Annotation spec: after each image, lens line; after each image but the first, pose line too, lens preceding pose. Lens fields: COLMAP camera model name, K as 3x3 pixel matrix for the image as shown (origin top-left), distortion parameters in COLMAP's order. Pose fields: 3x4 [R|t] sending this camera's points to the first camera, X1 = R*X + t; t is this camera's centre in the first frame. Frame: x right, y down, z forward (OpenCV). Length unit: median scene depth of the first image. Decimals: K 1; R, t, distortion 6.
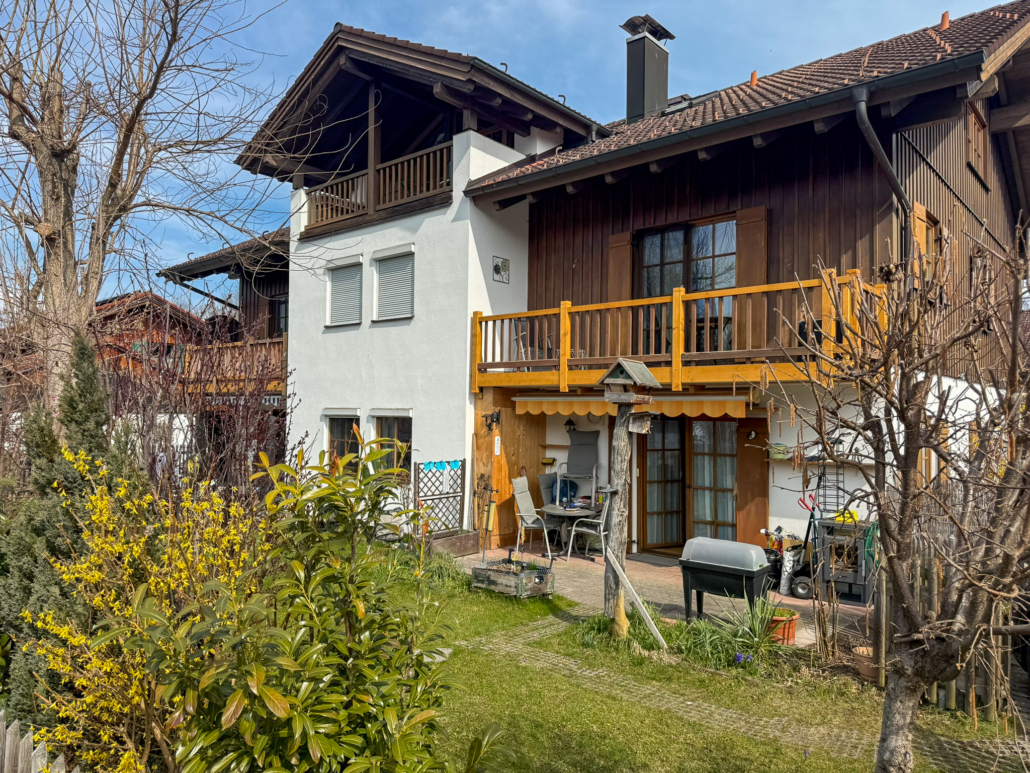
lens RADIAL K [[725.1, 0, 515.0], [0, 725.1, 386.5], [0, 0, 1]] dist [0.072293, -0.103982]
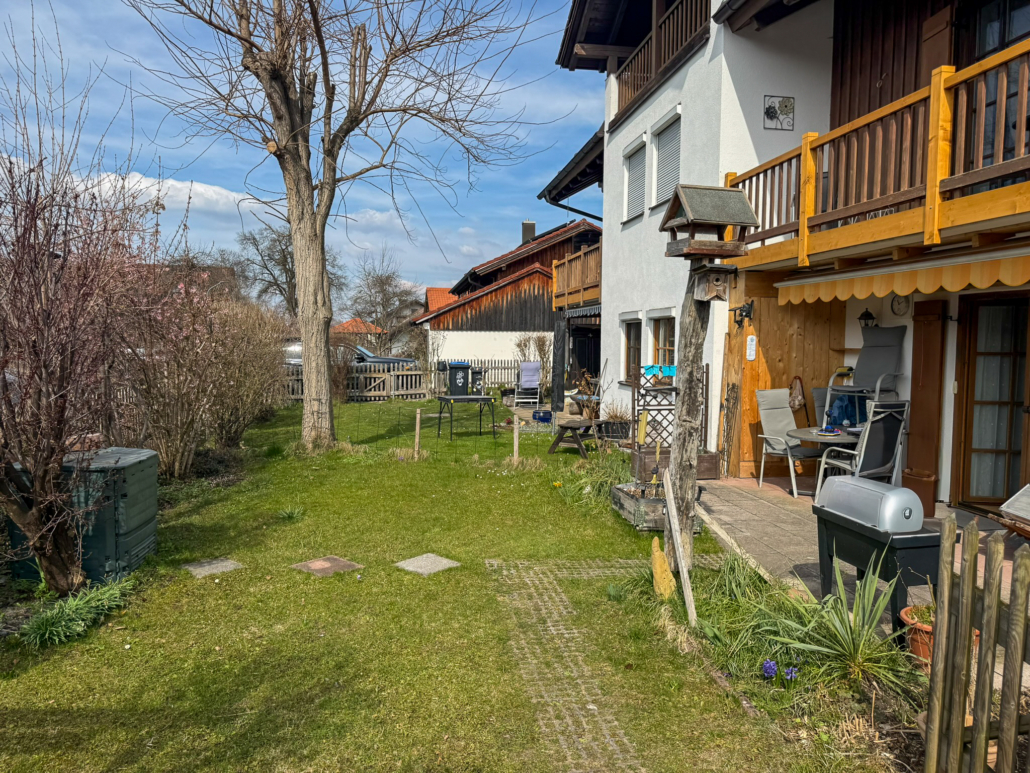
lens RADIAL K [[725.1, 0, 515.0], [0, 725.1, 386.5], [0, 0, 1]] dist [0.072293, -0.103982]
pose [[0.764870, 0.035357, -0.643214, 0.281728], [0.025560, 0.996040, 0.085147, 0.050234], [0.643678, -0.081567, 0.760938, 0.243256]]
